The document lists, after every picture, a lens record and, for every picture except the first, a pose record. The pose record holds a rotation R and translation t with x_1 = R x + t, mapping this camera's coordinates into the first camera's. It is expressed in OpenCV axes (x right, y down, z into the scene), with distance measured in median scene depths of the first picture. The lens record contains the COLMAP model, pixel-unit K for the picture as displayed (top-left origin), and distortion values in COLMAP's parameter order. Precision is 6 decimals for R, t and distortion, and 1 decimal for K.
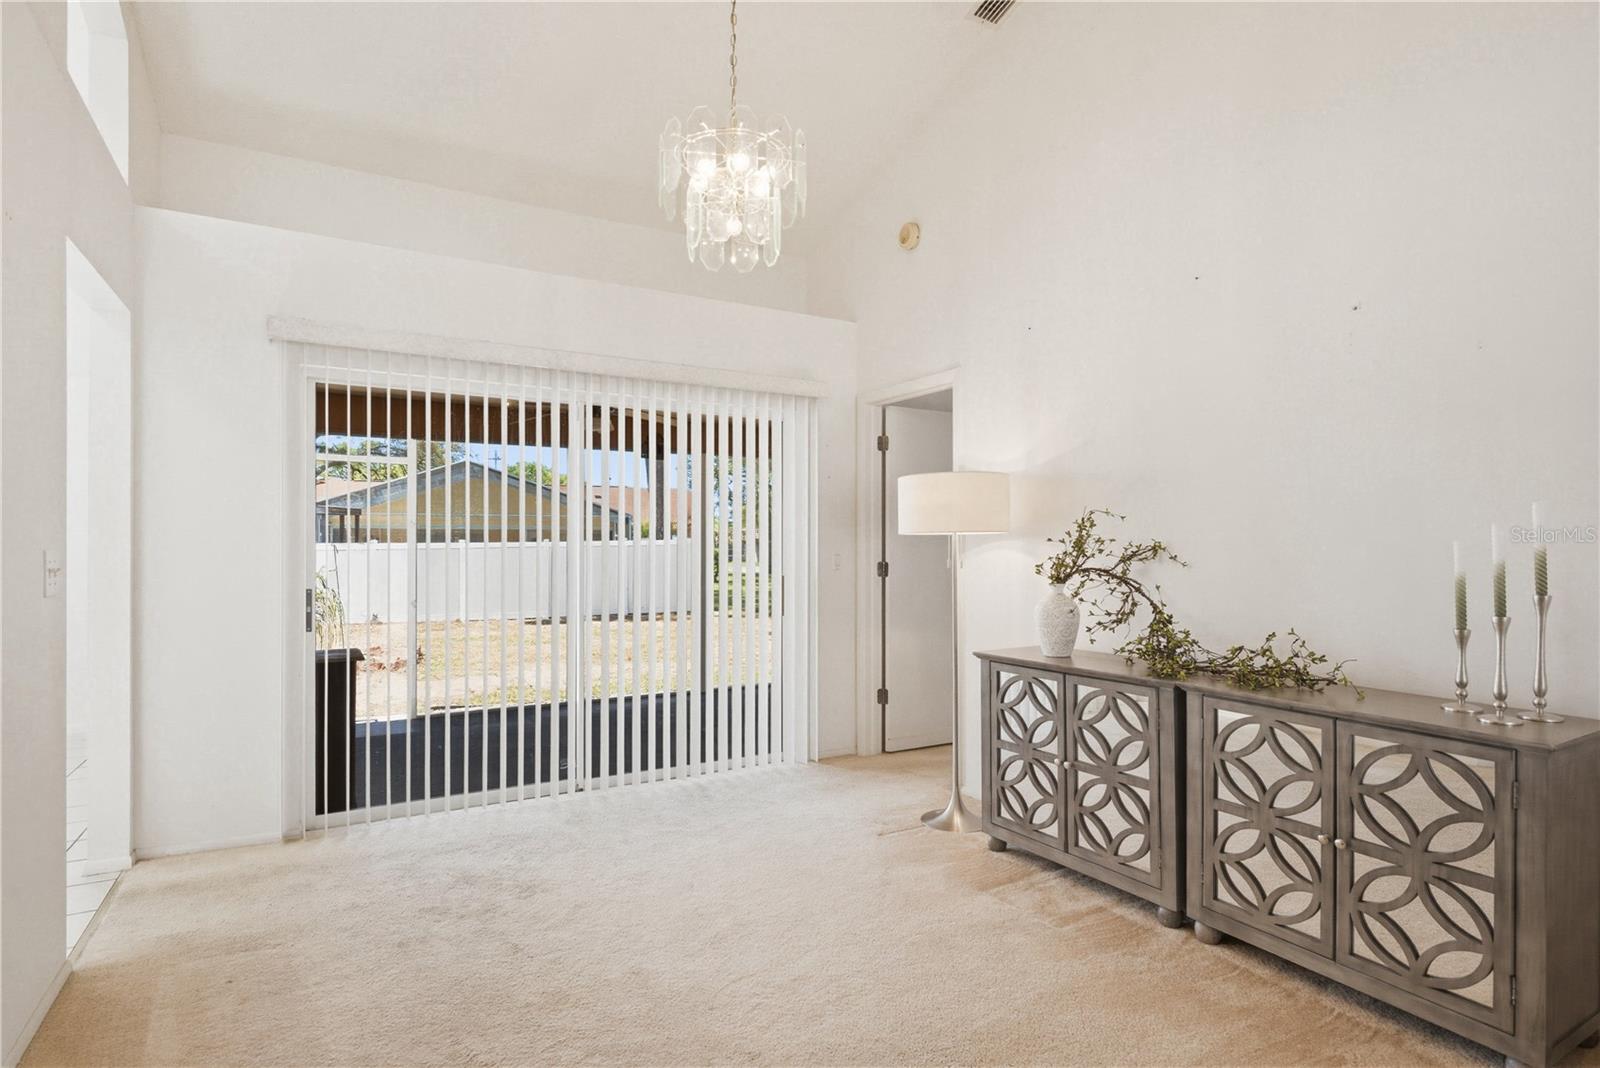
lens RADIAL K [[825.5, 0, 801.3], [0, 825.5, 540.9], [0, 0, 1]] dist [0.000143, -0.002721]
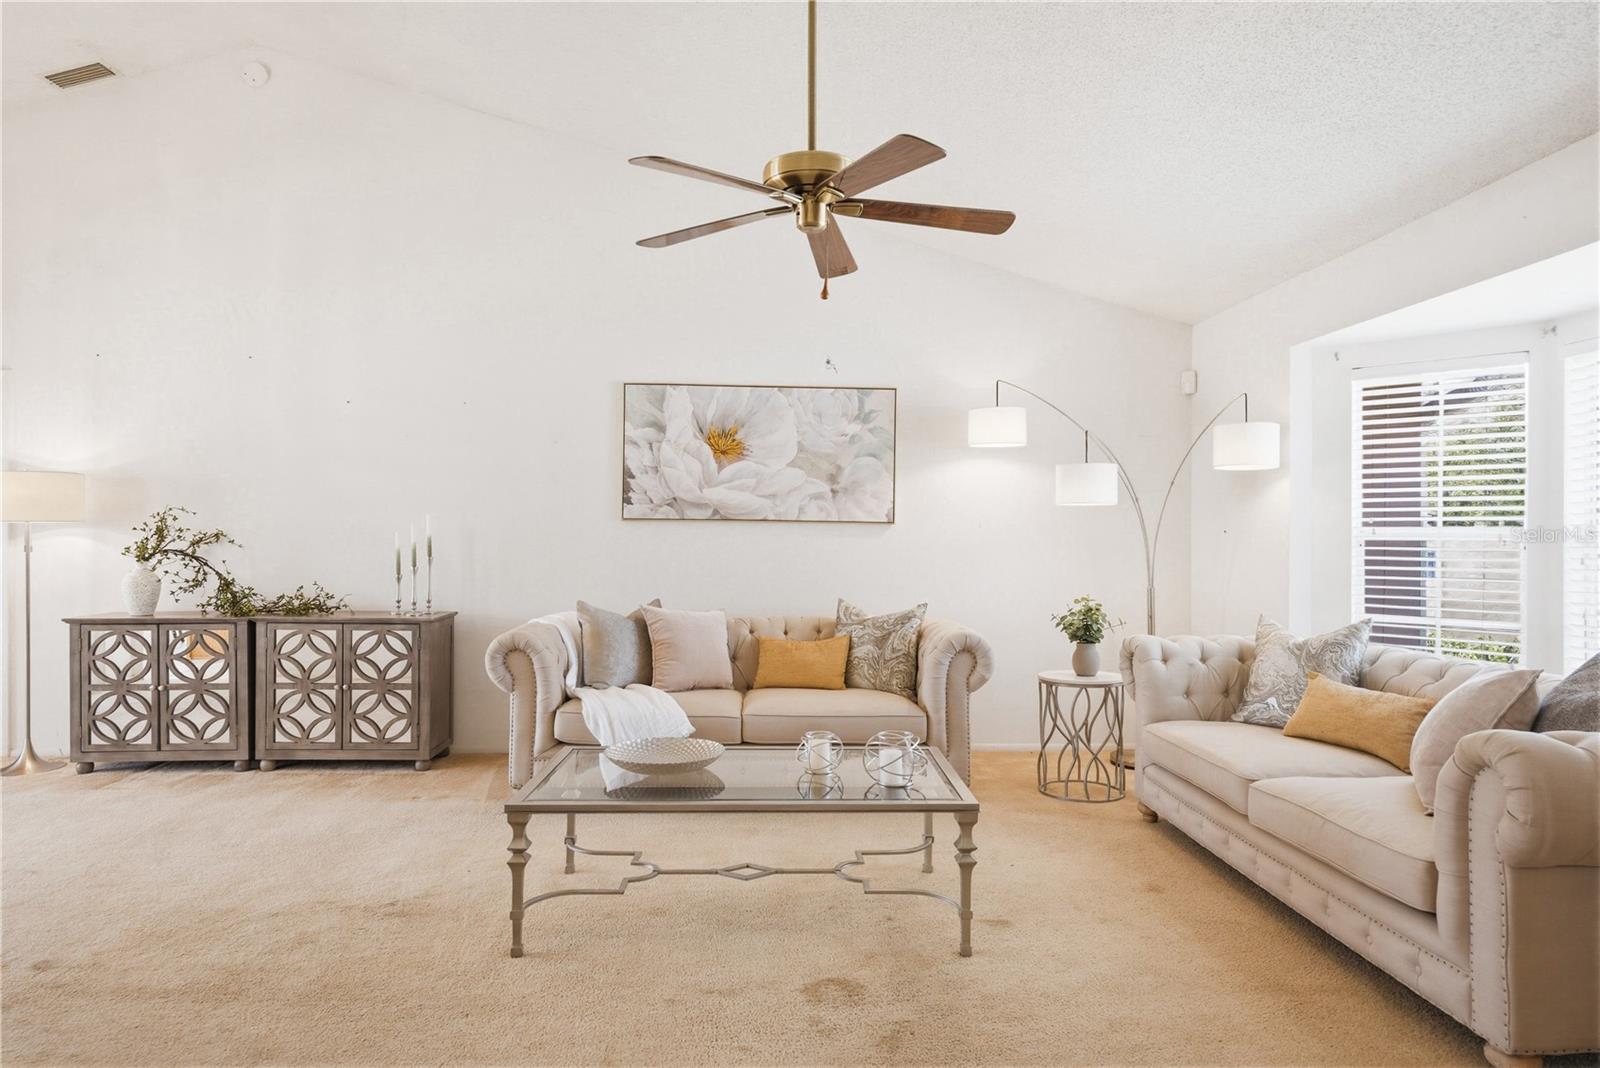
lens RADIAL K [[955.7, 0, 800.0], [0, 955.7, 534.0], [0, 0, 1]] dist [0.001096, 0.000030]
pose [[0.465316, 0.001680, 0.885143, -0.607522], [-0.008133, 0.999964, 0.002378, -0.005762], [-0.885107, -0.008305, 0.465313, -0.716280]]
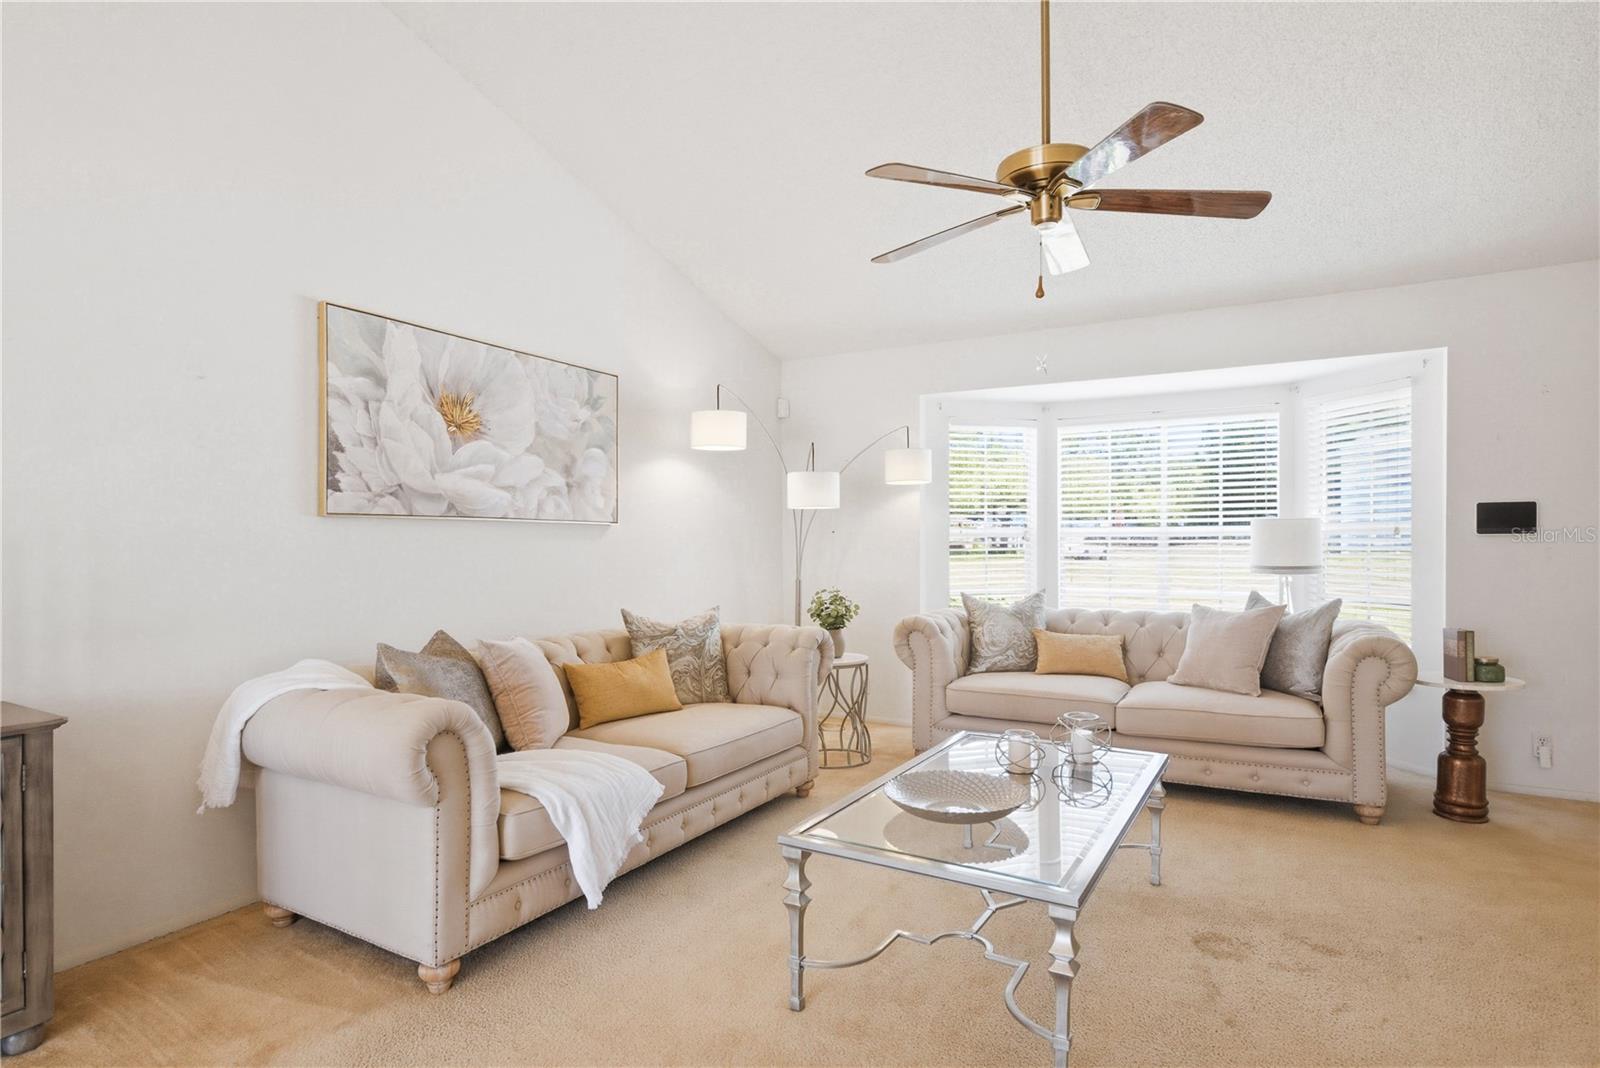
lens RADIAL K [[843.4, 0, 802.5], [0, 843.4, 540.8], [0, 0, 1]] dist [0.001673, -0.000283]
pose [[-0.506222, -0.001395, 0.862402, -0.344220], [0.000736, 0.999998, 0.002049, 0.003989], [-0.862403, 0.001672, -0.506219, 0.419511]]
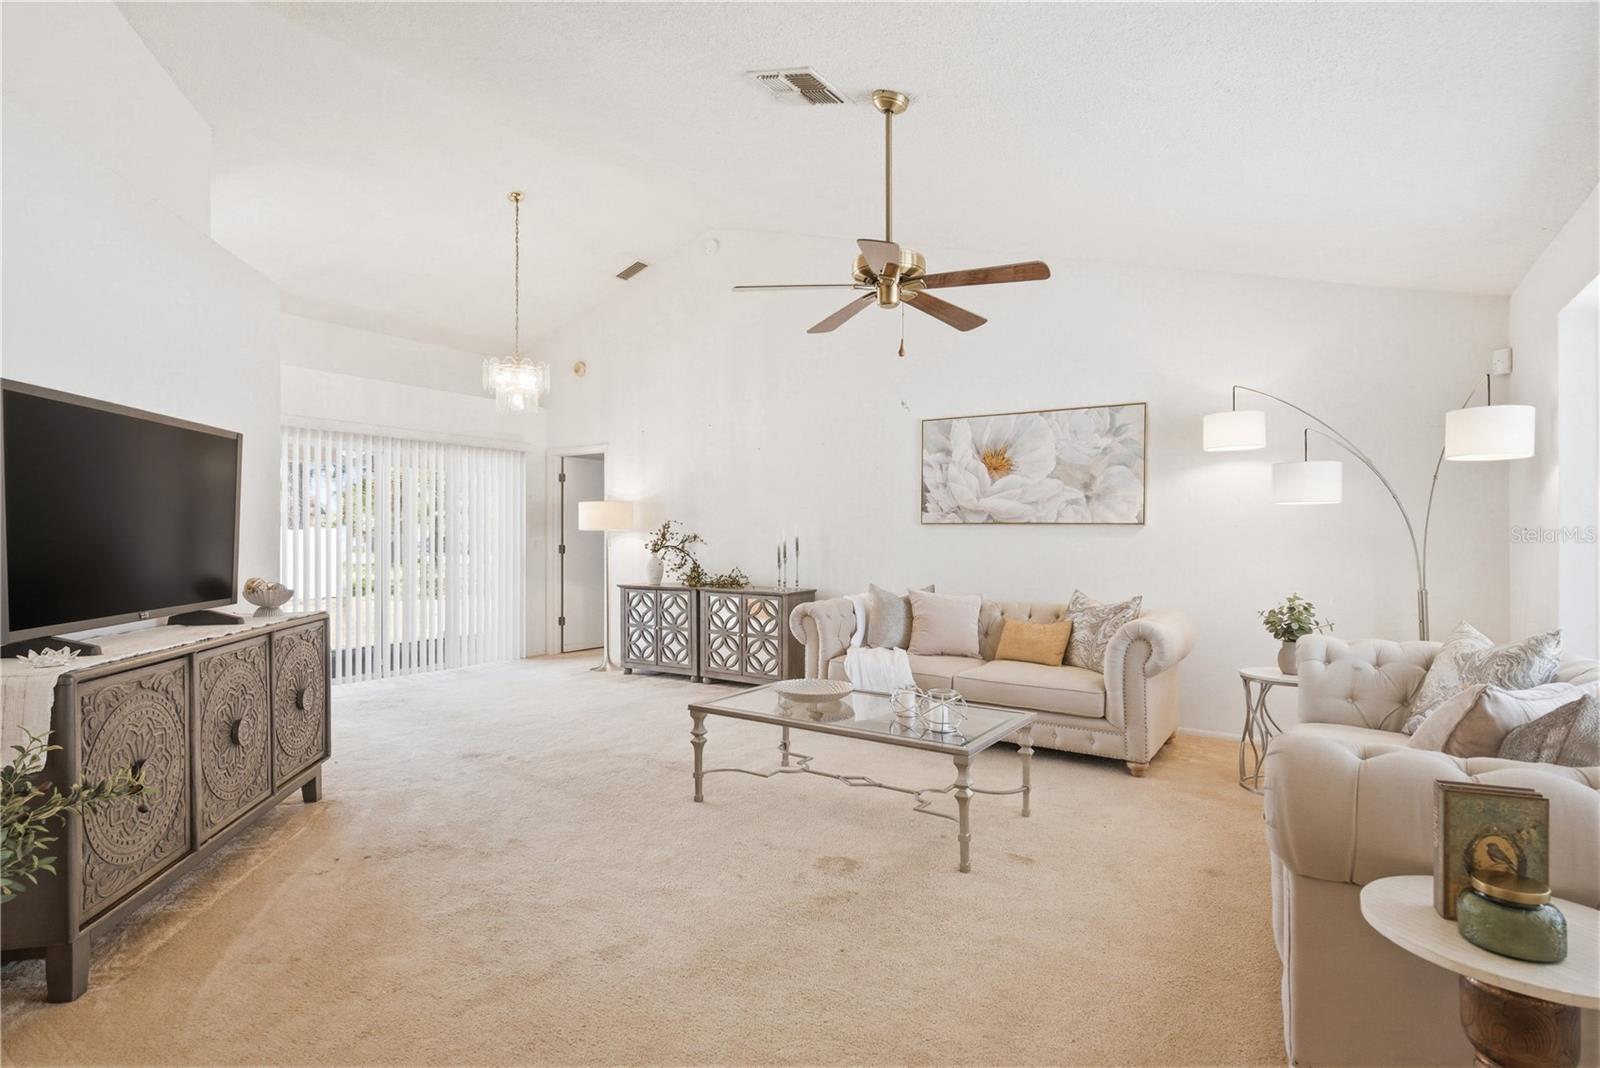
lens RADIAL K [[793.4, 0, 800.0], [0, 793.4, 534.0], [0, 0, 1]] dist [0.003707, 0.000196]
pose [[0.897191, -0.000140, 0.441644, -0.312396], [-0.001405, 0.999994, 0.003171, -0.007046], [-0.441641, -0.003465, 0.897185, -1.205124]]
